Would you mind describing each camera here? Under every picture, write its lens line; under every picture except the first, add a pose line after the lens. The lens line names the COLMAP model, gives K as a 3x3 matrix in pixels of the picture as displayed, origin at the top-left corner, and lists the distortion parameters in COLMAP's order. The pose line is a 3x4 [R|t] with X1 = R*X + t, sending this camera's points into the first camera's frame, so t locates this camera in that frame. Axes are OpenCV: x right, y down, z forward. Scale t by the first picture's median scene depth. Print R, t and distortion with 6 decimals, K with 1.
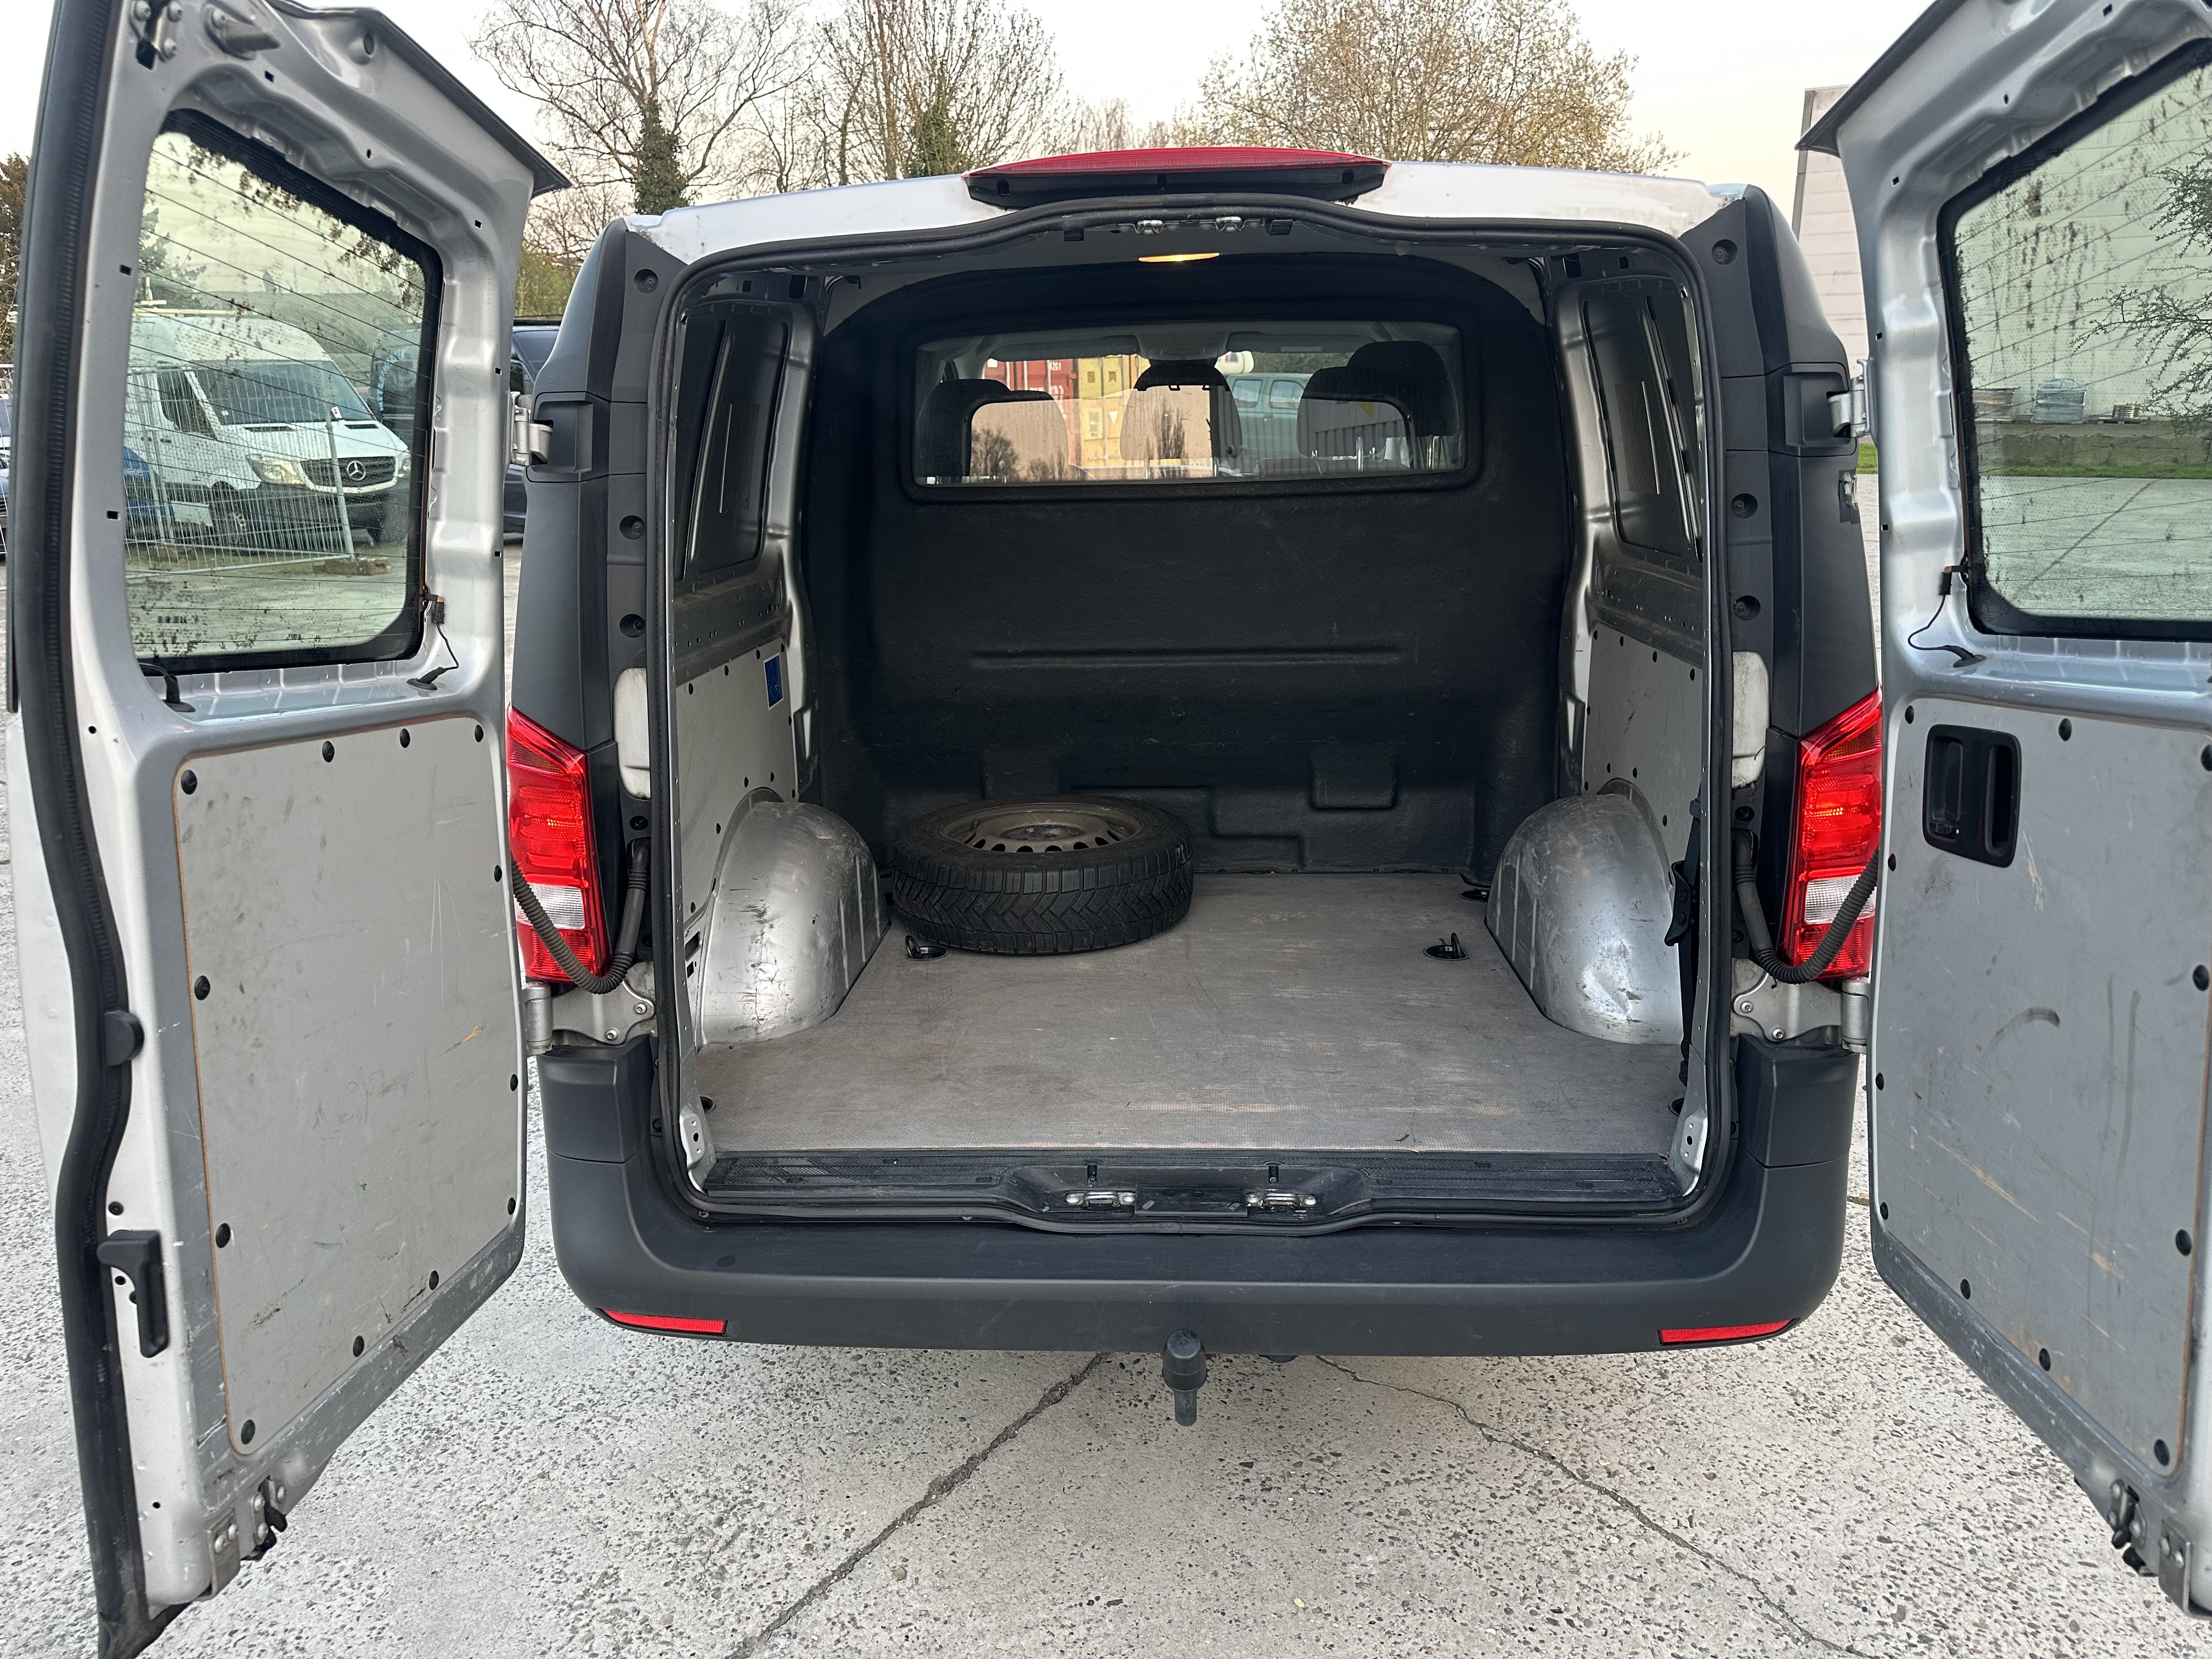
lens RADIAL K [[1580.9, 0, 1093.8], [0, 1580.9, 834.9], [0, 0, 1]] dist [0.013699, -0.023776]
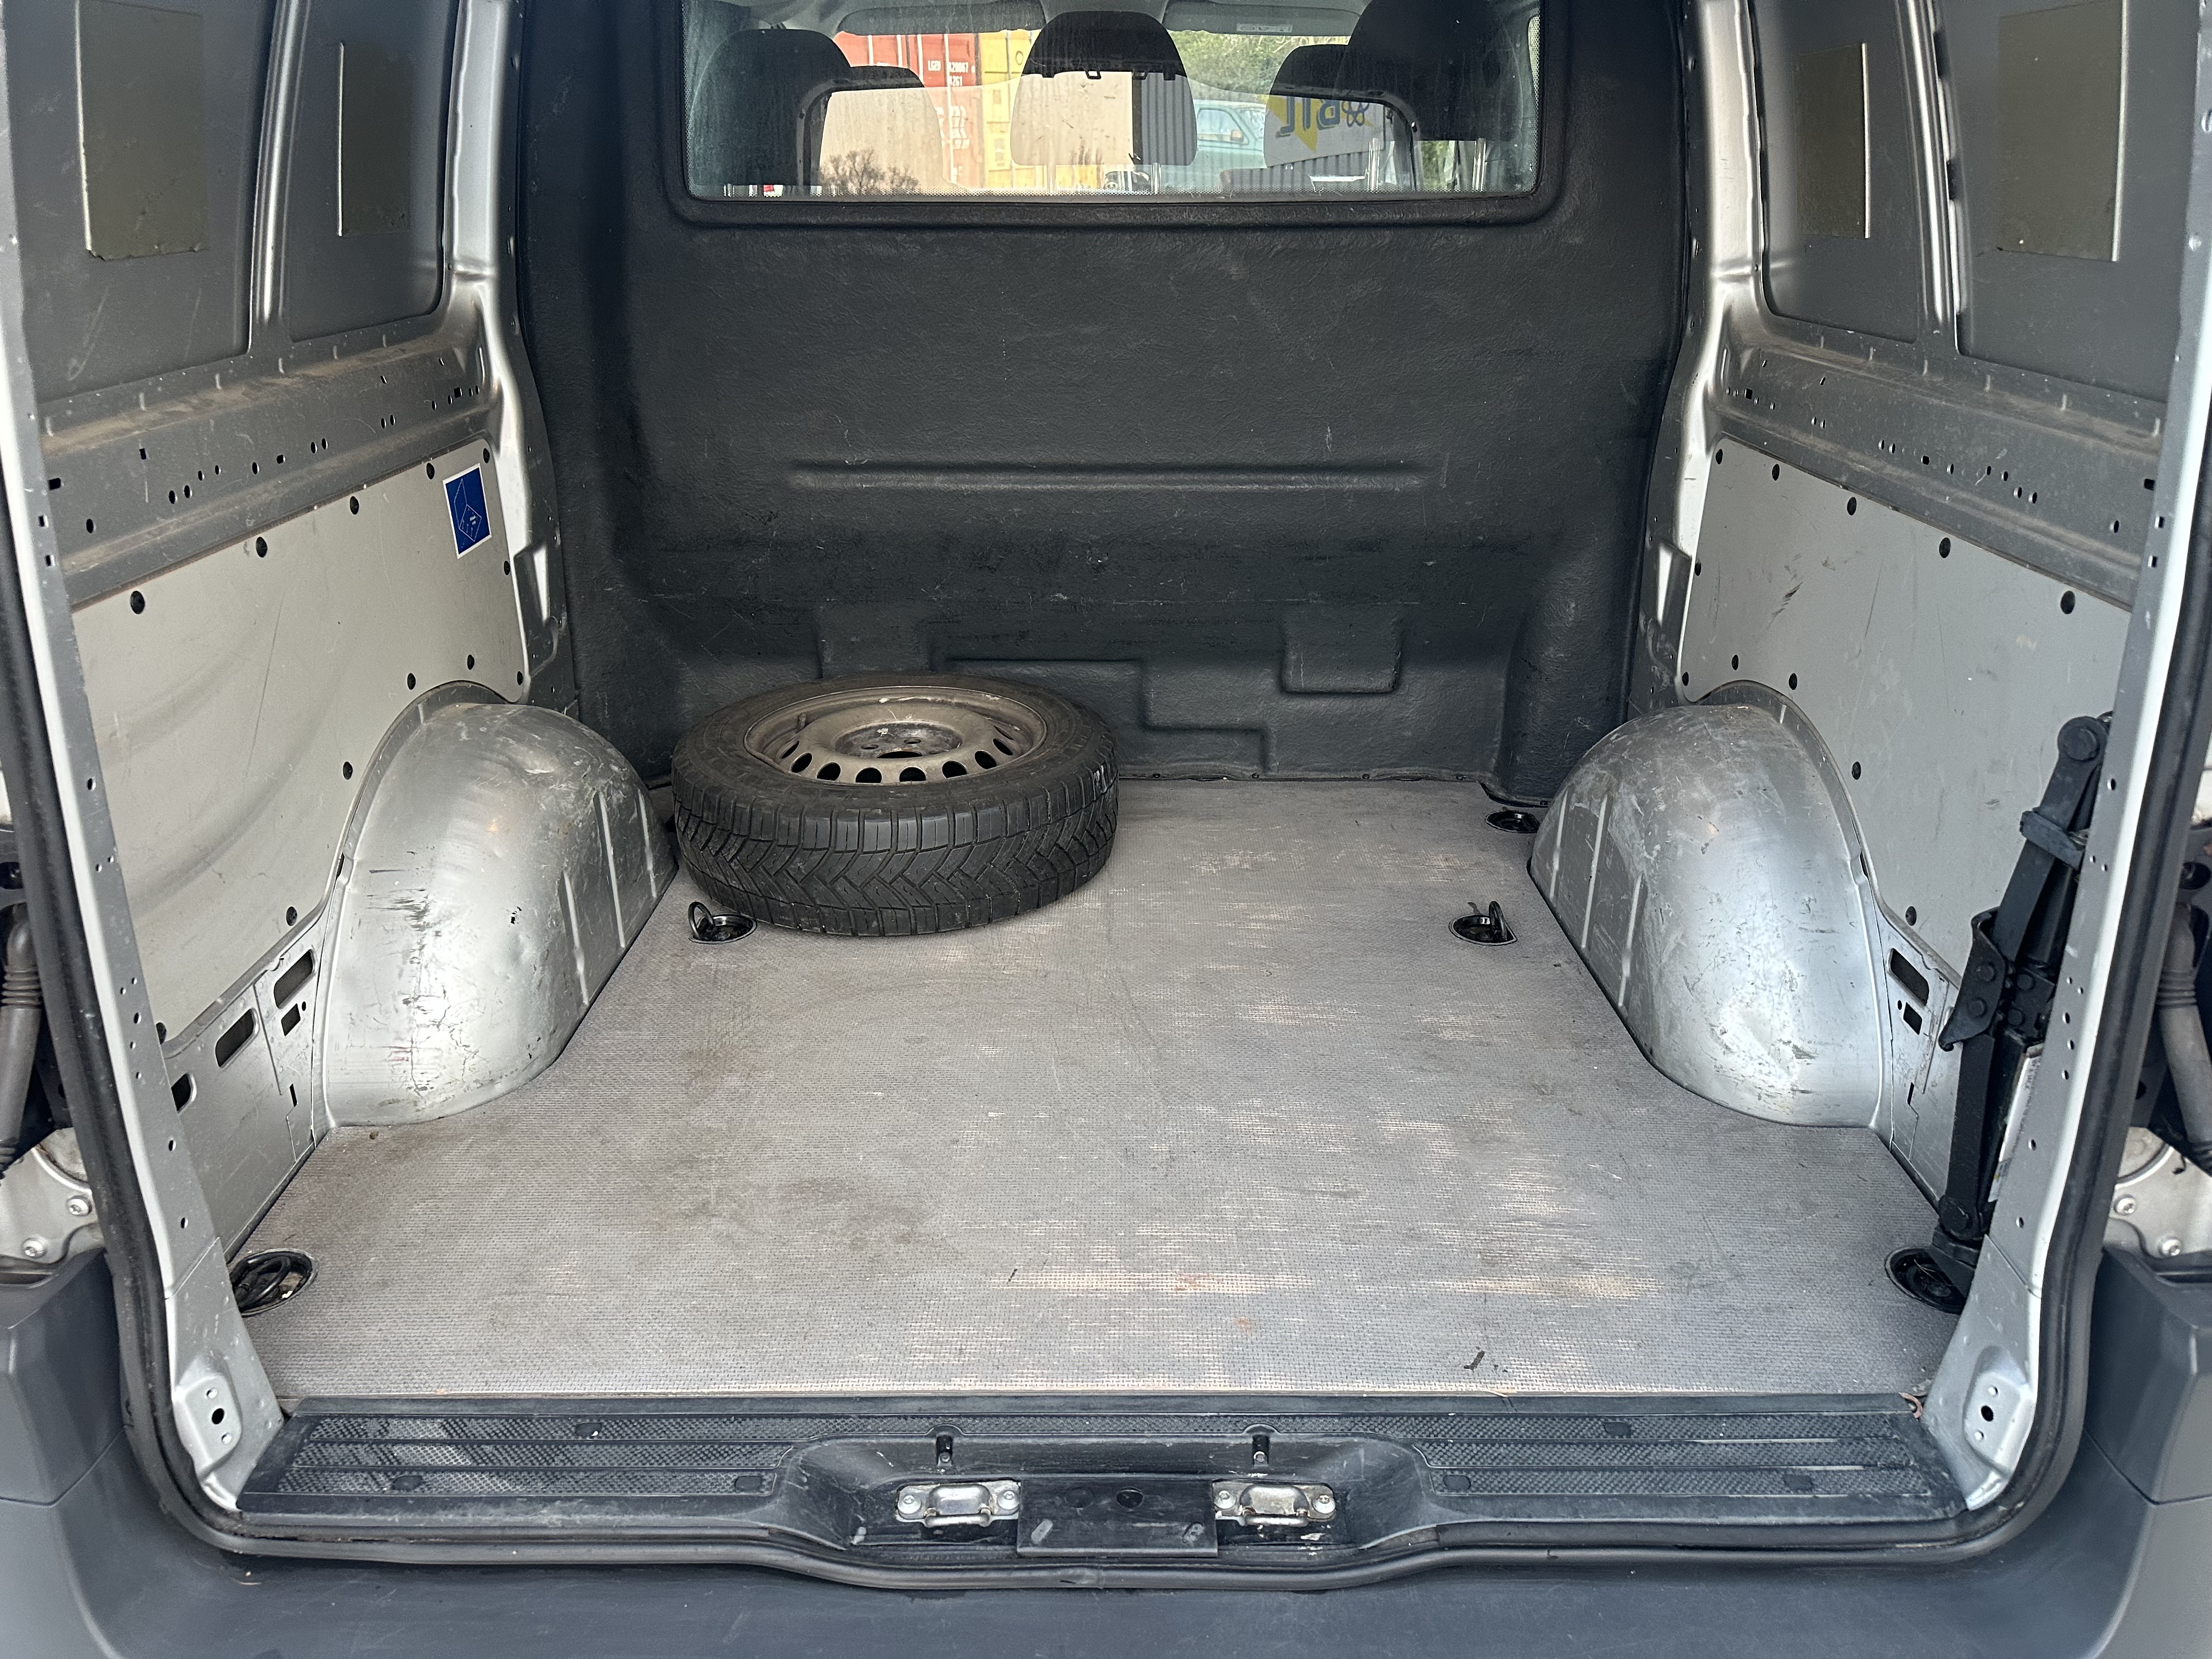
lens RADIAL K [[1580.9, 0, 1110.7], [0, 1580.9, 866.6], [0, 0, 1]] dist [0.013699, -0.023776]
pose [[0.997807, -0.000732, 0.066189, 0.016685], [-0.010050, 0.986672, 0.162410, -0.069735], [-0.065425, -0.162719, 0.984501, 0.371214]]
